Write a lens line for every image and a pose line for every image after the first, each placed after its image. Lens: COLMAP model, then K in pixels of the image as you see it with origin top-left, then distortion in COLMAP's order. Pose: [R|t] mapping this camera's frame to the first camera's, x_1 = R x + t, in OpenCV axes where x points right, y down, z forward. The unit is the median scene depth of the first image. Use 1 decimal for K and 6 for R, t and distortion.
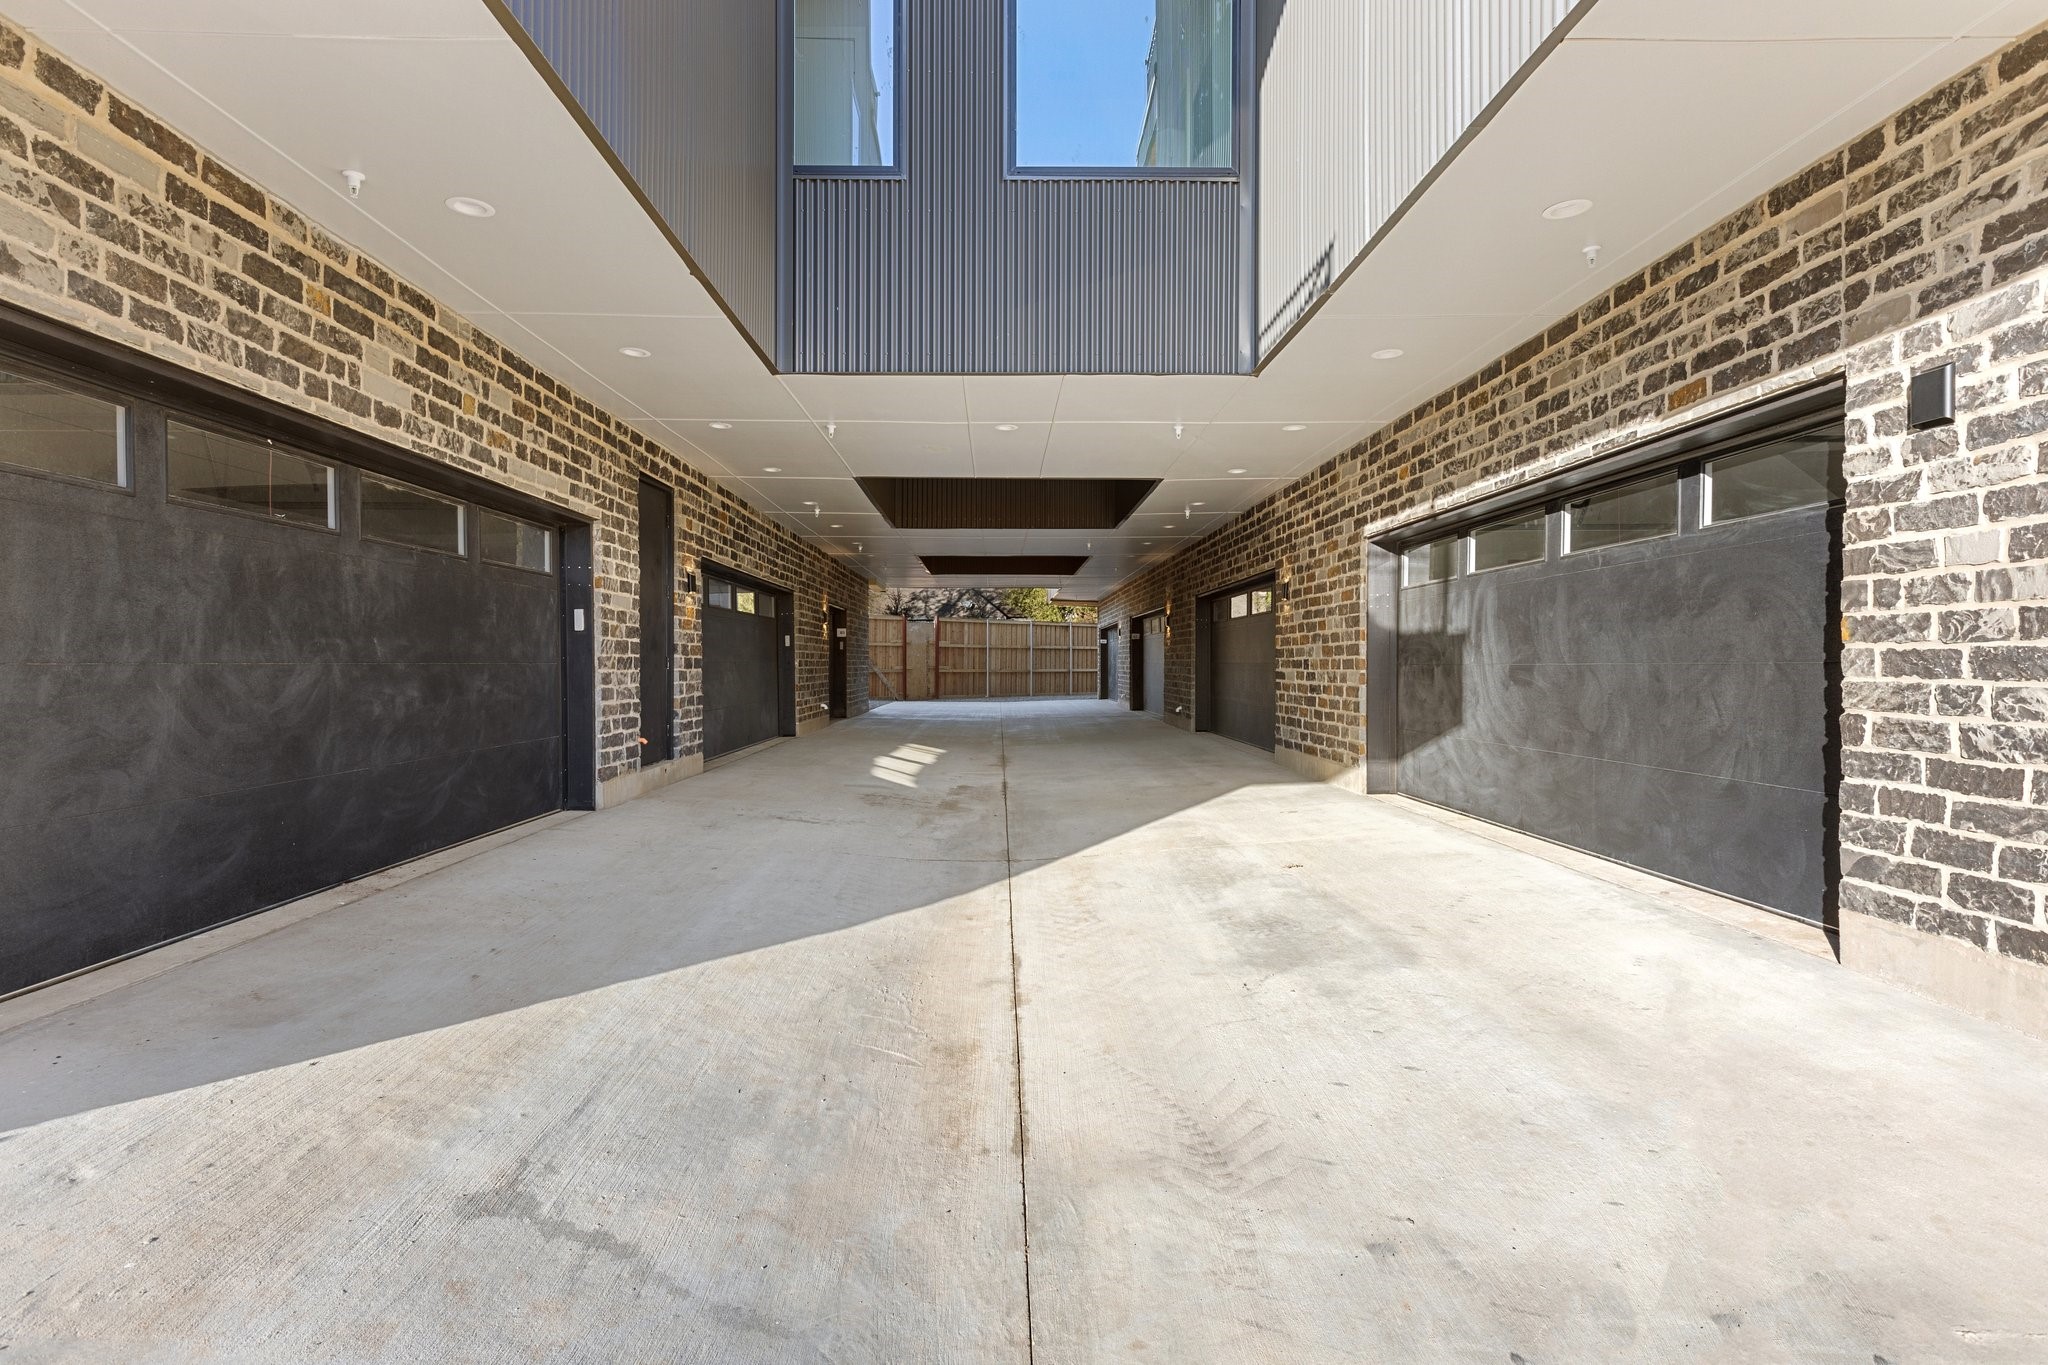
lens RADIAL K [[1030.5, 0, 1023.4], [0, 1030.5, 670.5], [0, 0, 1]] dist [-0.000725, -0.000303]
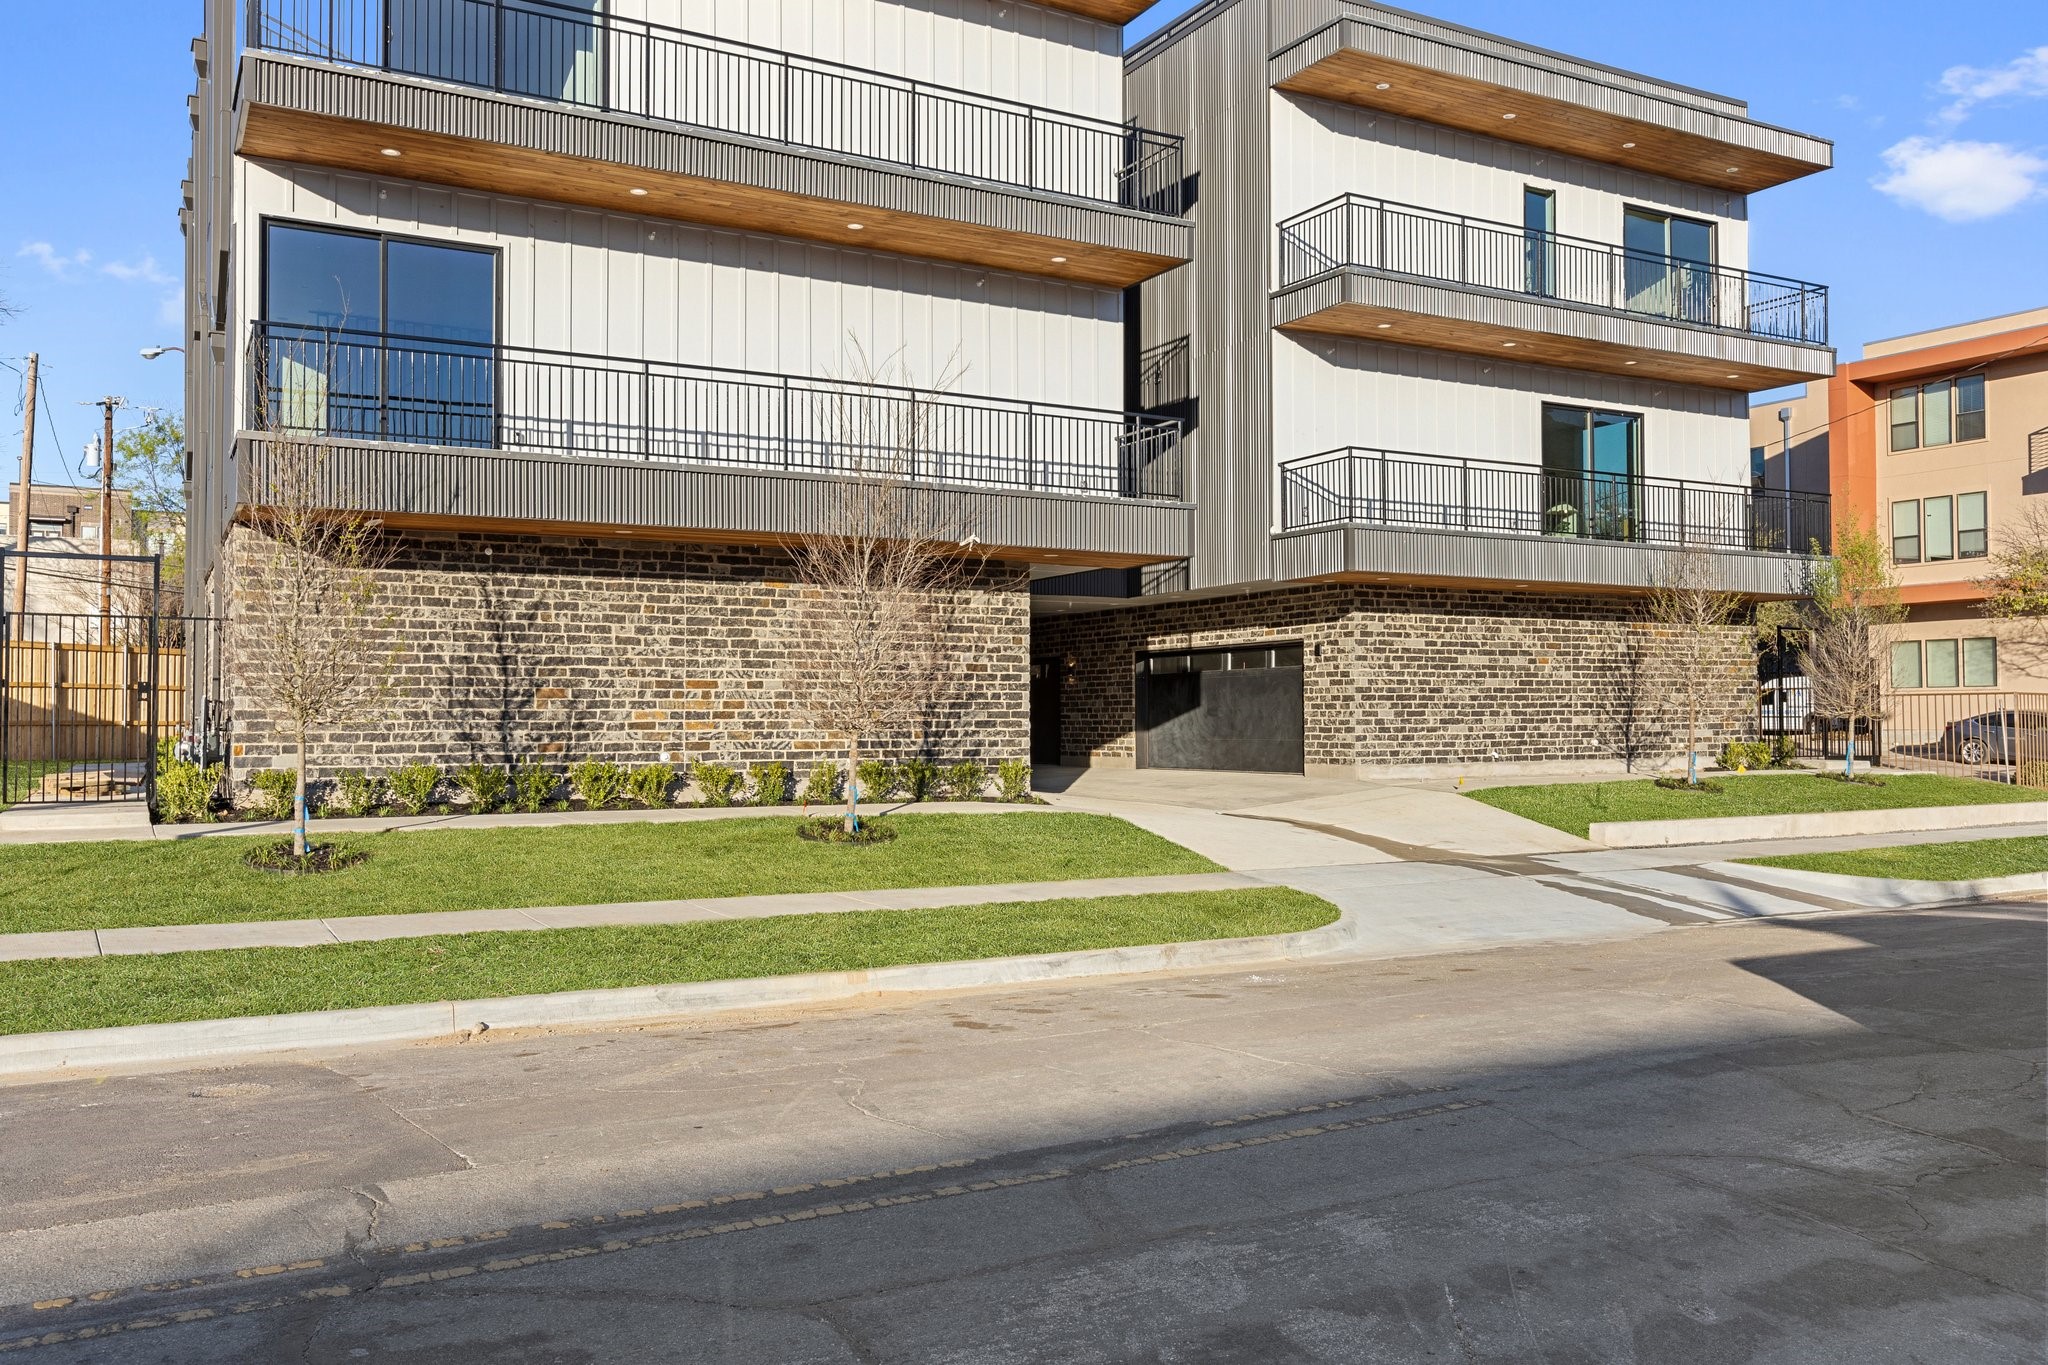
lens RADIAL K [[1613.1, 0, 1024.0], [0, 1613.1, 682.5], [0, 0, 1]] dist [-0.000880, -0.004408]
pose [[0.888811, 0.007172, 0.458218, -2.518920], [0.007117, 0.999541, -0.029449, 0.062761], [-0.458219, 0.029436, 0.888352, -3.366168]]
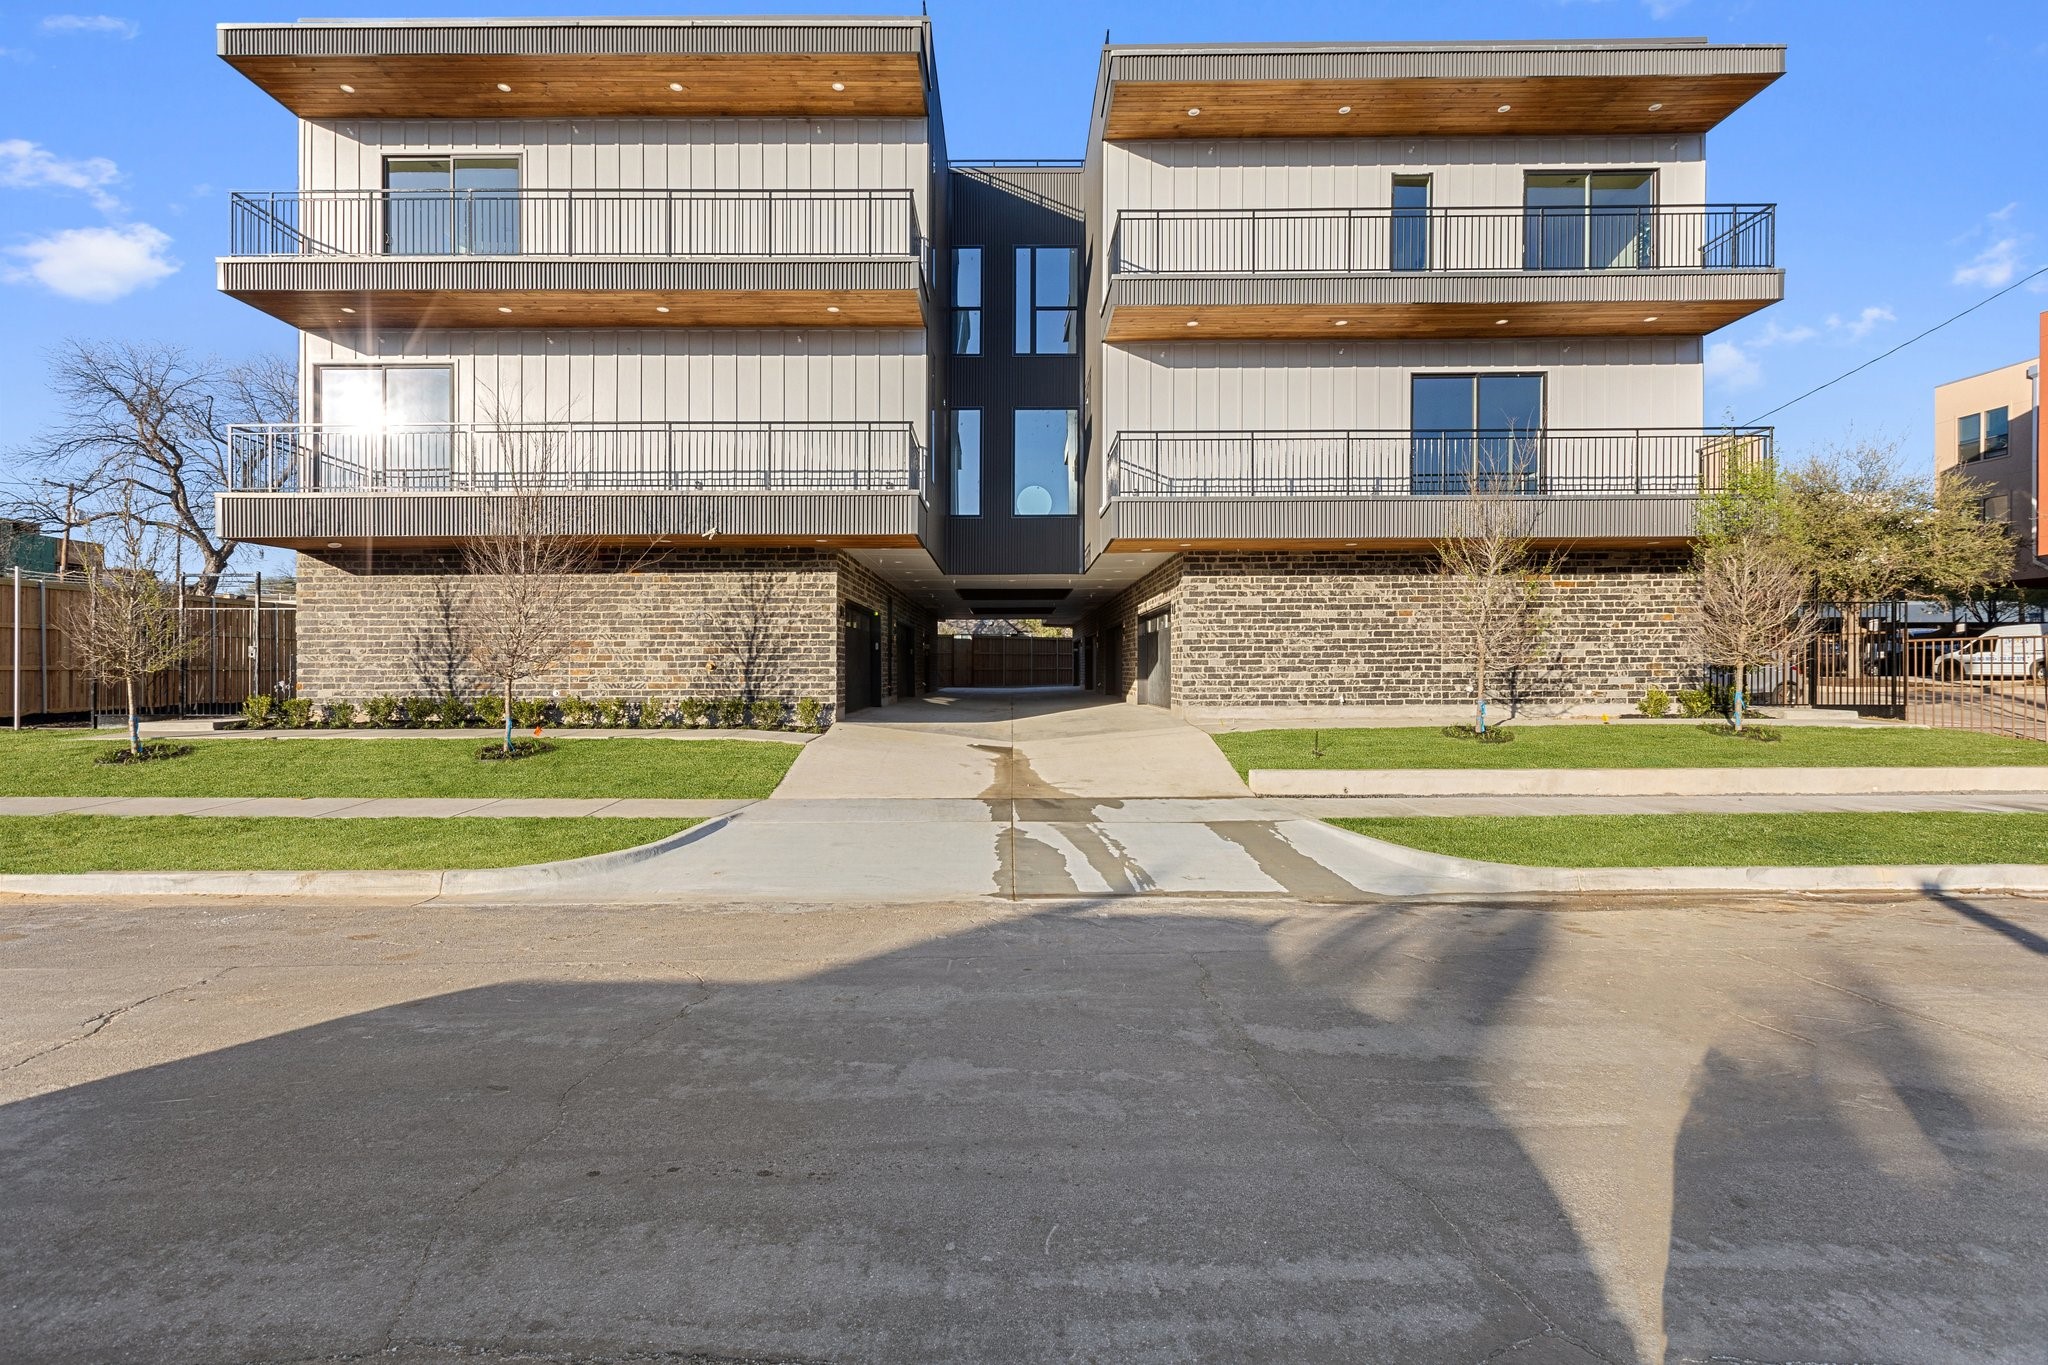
lens RADIAL K [[927.7, 0, 999.5], [0, 927.7, 673.8], [0, 0, 1]] dist [0.000163, 0.000577]
pose [[0.999482, -0.004084, -0.031924, 0.037083], [0.004035, 0.999991, -0.001615, 0.063556], [0.031930, 0.001485, 0.999489, -2.807999]]
